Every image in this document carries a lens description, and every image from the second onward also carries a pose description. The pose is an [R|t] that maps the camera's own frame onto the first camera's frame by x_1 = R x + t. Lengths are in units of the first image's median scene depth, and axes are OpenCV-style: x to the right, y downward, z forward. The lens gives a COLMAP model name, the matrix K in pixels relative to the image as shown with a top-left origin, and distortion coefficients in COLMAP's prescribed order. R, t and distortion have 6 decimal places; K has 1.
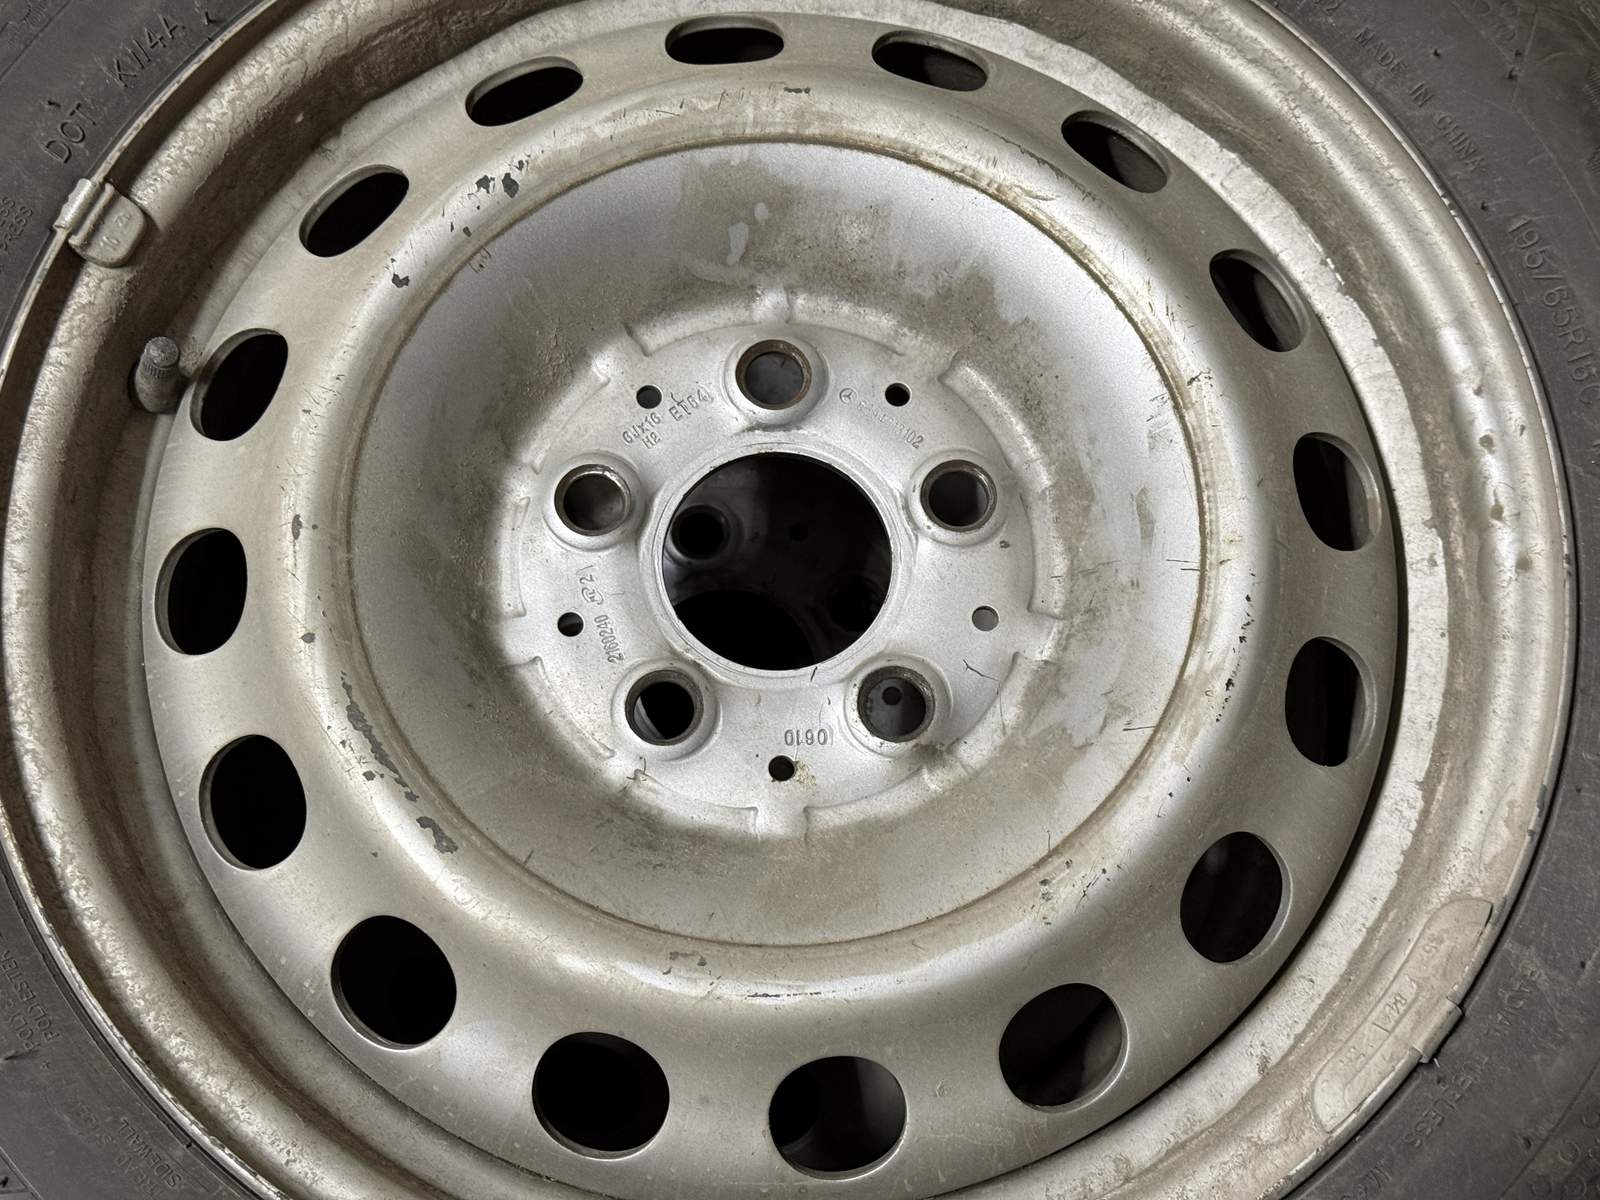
lens RADIAL K [[2207.3, 0, 800.0], [0, 2207.3, 600.0], [0, 0, 1]] dist [0.129329, -0.283442]
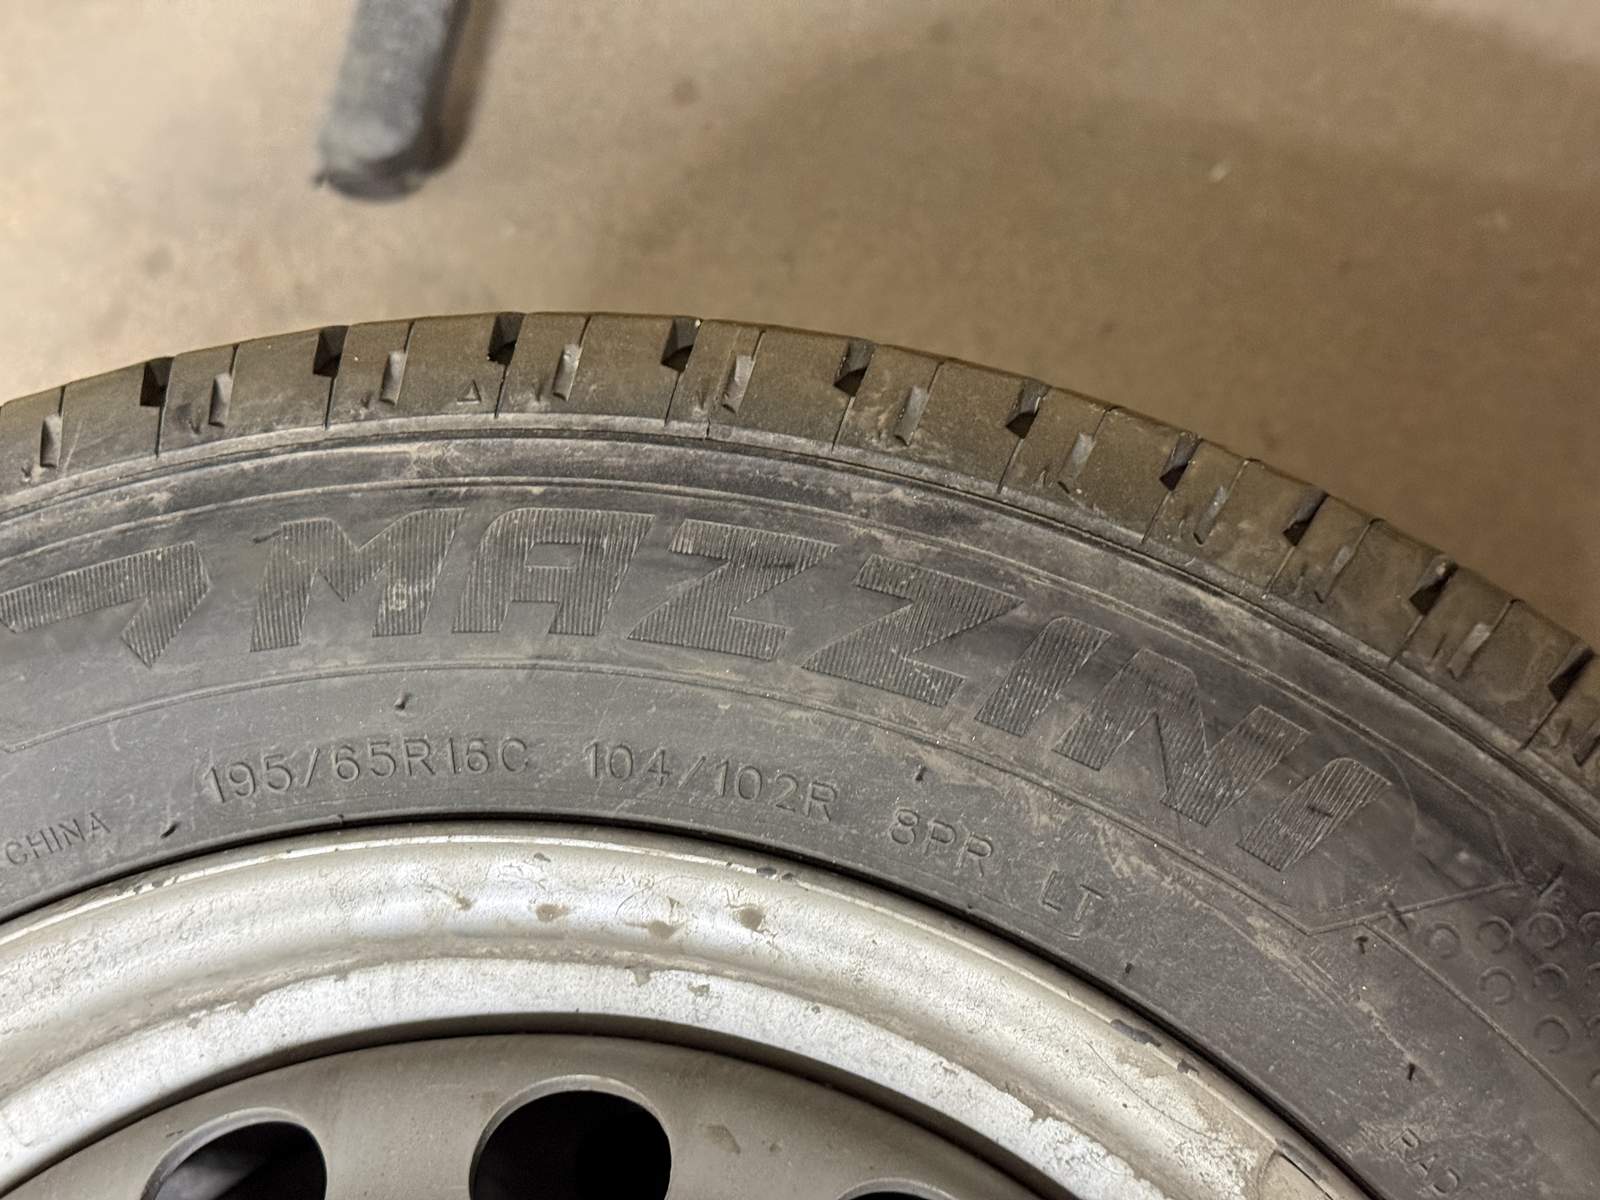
lens RADIAL K [[2207.3, 0, 800.0], [0, 2207.3, 600.0], [0, 0, 1]] dist [0.129329, -0.283442]
pose [[0.203769, -0.970909, 0.125750, 0.369201], [0.962160, 0.222335, 0.157530, -0.135129], [-0.180906, 0.088892, 0.979475, 0.403715]]
